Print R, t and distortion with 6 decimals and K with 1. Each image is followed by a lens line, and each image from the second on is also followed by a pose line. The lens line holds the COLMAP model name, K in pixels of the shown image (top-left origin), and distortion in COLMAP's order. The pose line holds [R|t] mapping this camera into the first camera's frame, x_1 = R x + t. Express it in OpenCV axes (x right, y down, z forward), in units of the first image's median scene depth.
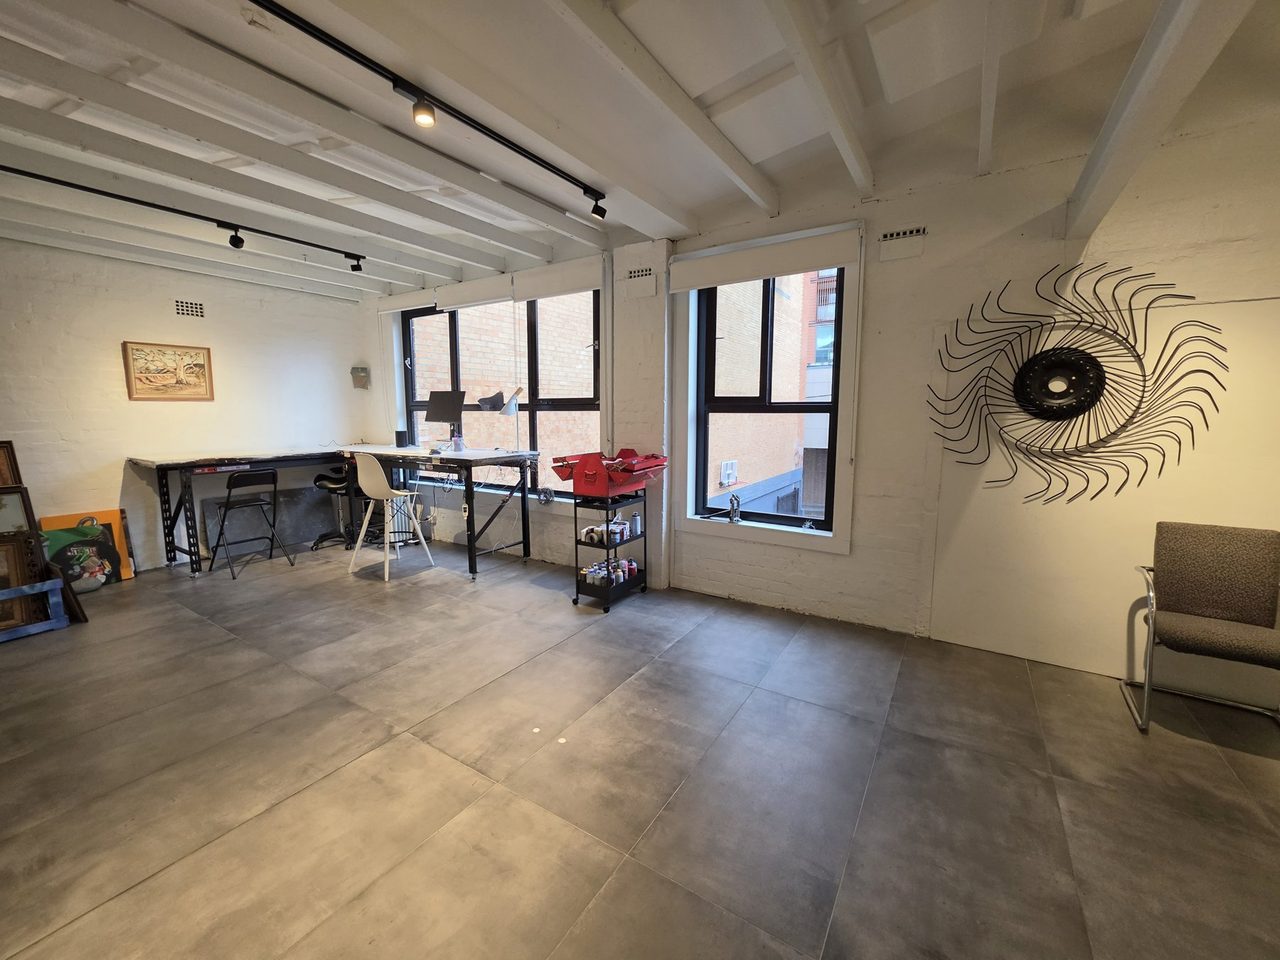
lens RADIAL K [[511.5, 0, 636.1], [0, 511.5, 472.6], [0, 0, 1]] dist [-0.002264, 0.000075]
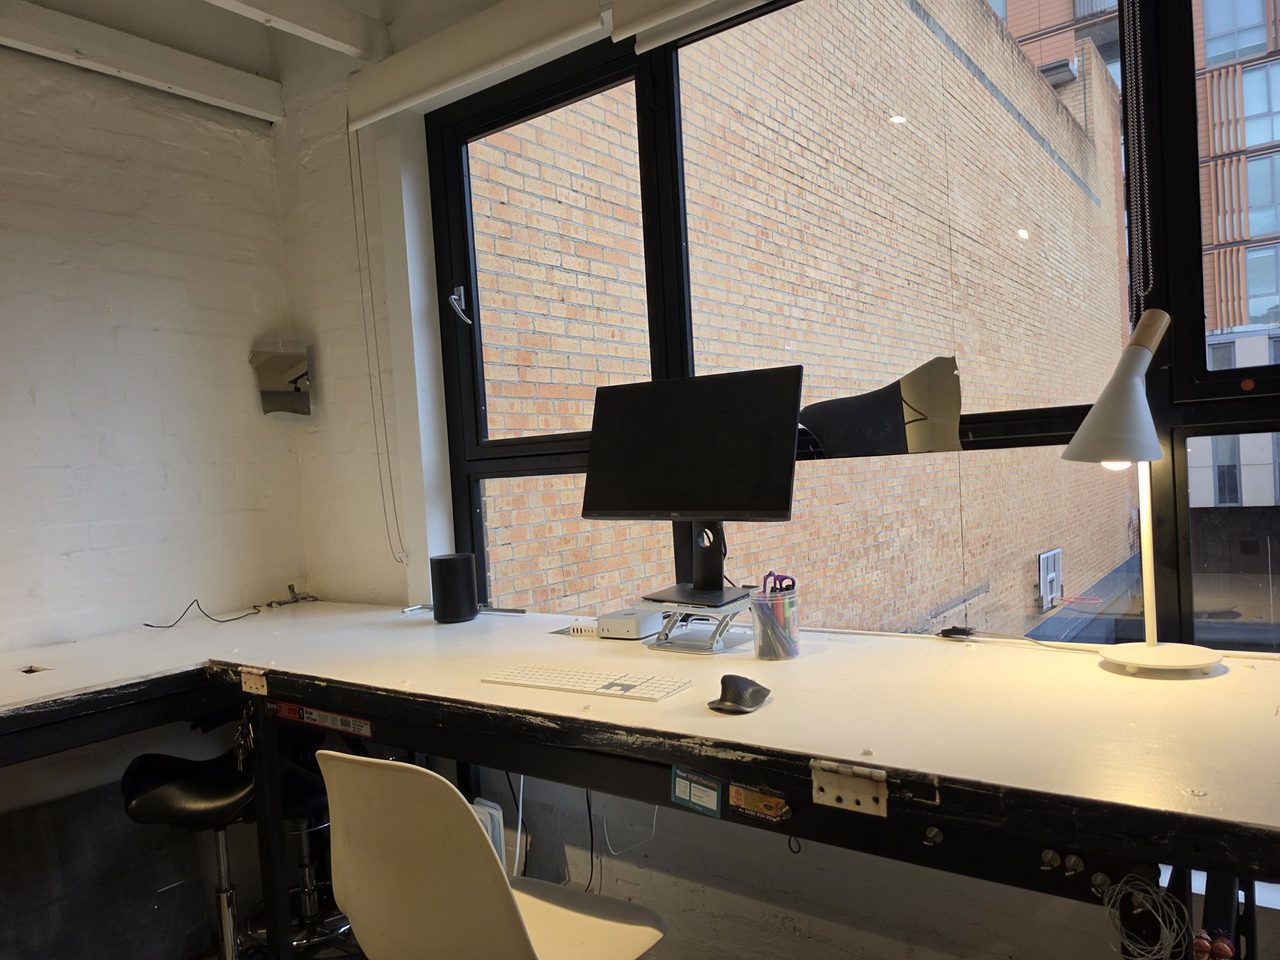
lens RADIAL K [[889.7, 0, 614.5], [0, 889.7, 484.9], [0, 0, 1]] dist [0.011242, 0.000989]
pose [[0.992555, -0.066145, -0.102273, -0.302509], [0.055547, 0.993108, -0.103207, -0.062120], [0.108395, 0.096758, 0.989388, 0.519347]]
